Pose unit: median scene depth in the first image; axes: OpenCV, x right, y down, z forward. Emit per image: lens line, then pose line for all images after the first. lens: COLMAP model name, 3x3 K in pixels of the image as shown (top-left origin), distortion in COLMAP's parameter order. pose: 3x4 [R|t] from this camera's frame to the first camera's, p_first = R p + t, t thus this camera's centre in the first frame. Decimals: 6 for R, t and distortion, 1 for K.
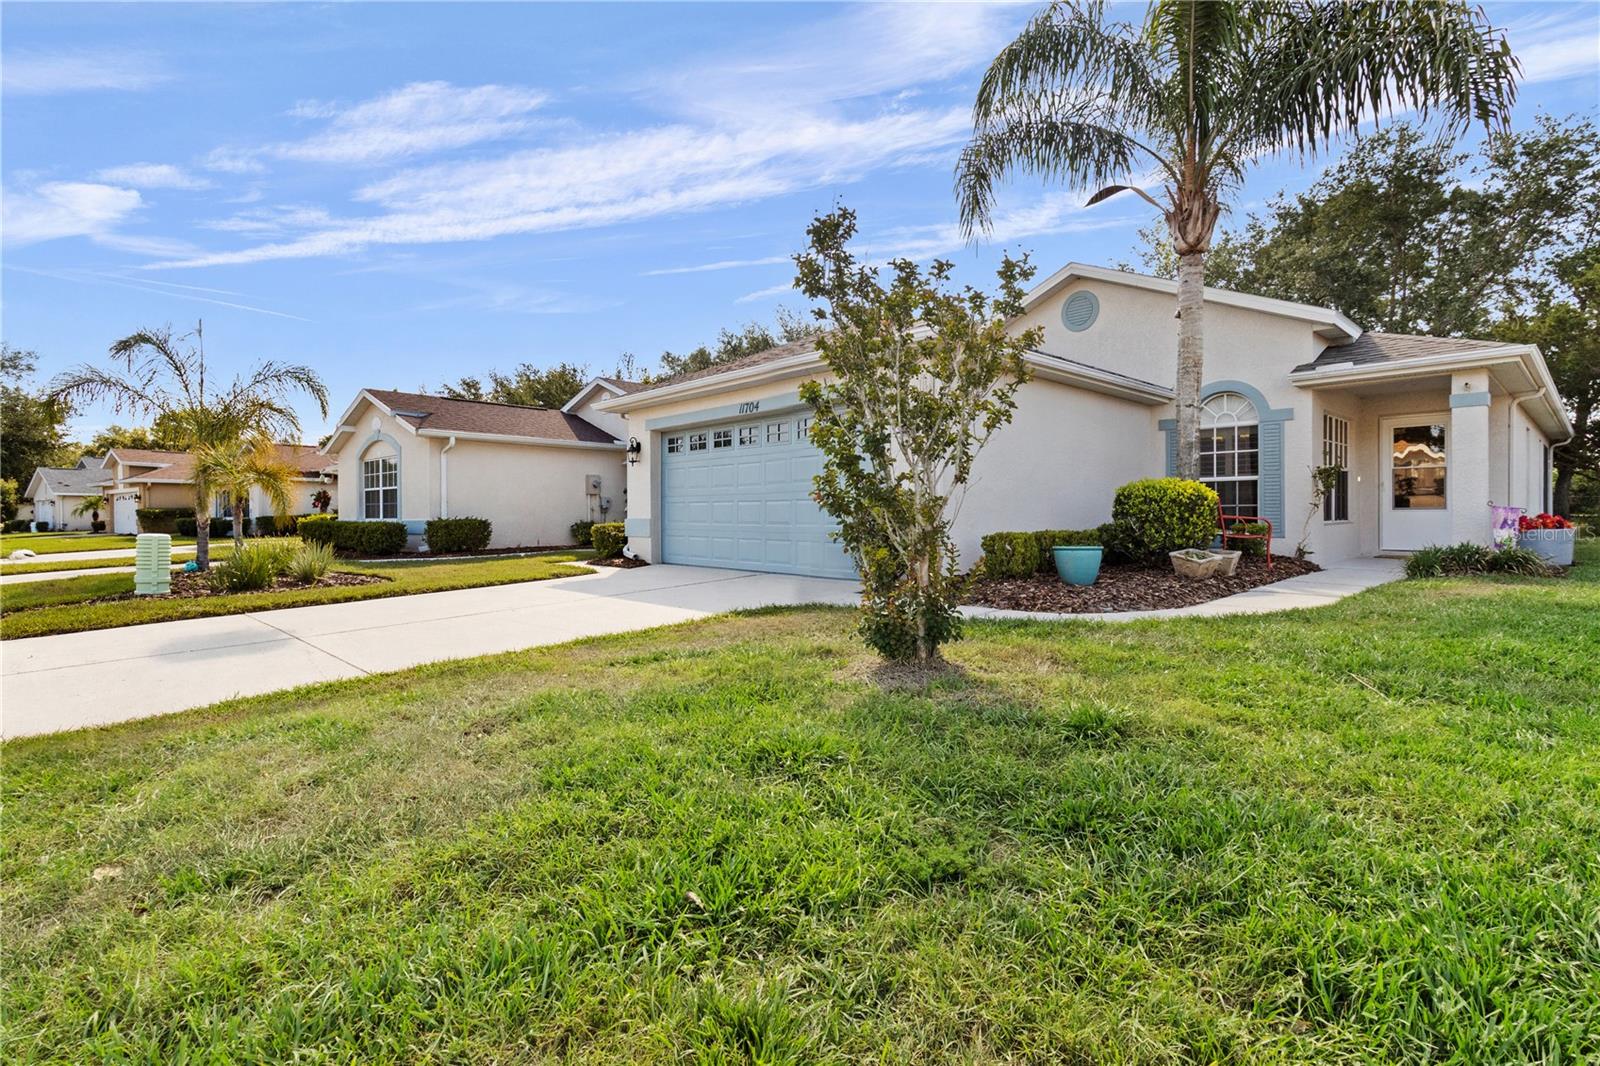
lens RADIAL K [[768.9, 0, 799.7], [0, 768.9, 526.4], [0, 0, 1]] dist [-0.001801, -0.000510]
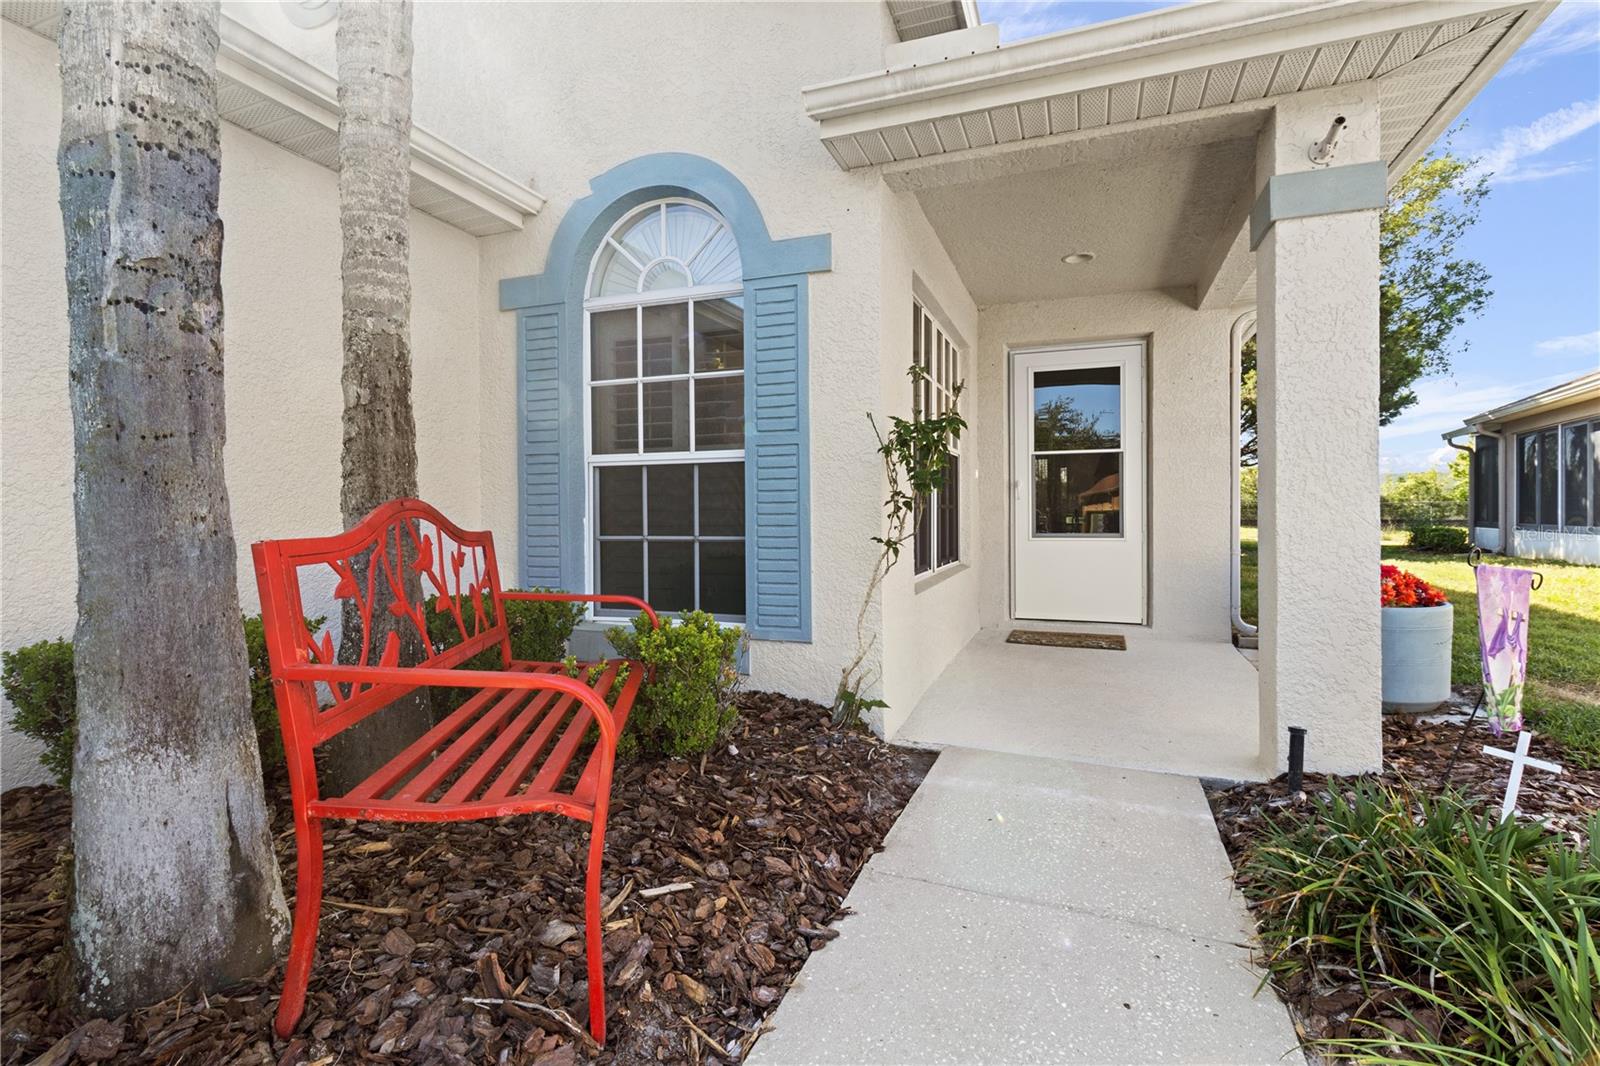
lens RADIAL K [[768.9, 0, 800.8], [0, 768.9, 527.8], [0, 0, 1]] dist [-0.001801, -0.000510]
pose [[0.902282, -0.008612, 0.431061, 0.467682], [0.006465, 0.999958, 0.006445, -0.033989], [-0.431098, -0.003028, 0.902300, 0.681031]]
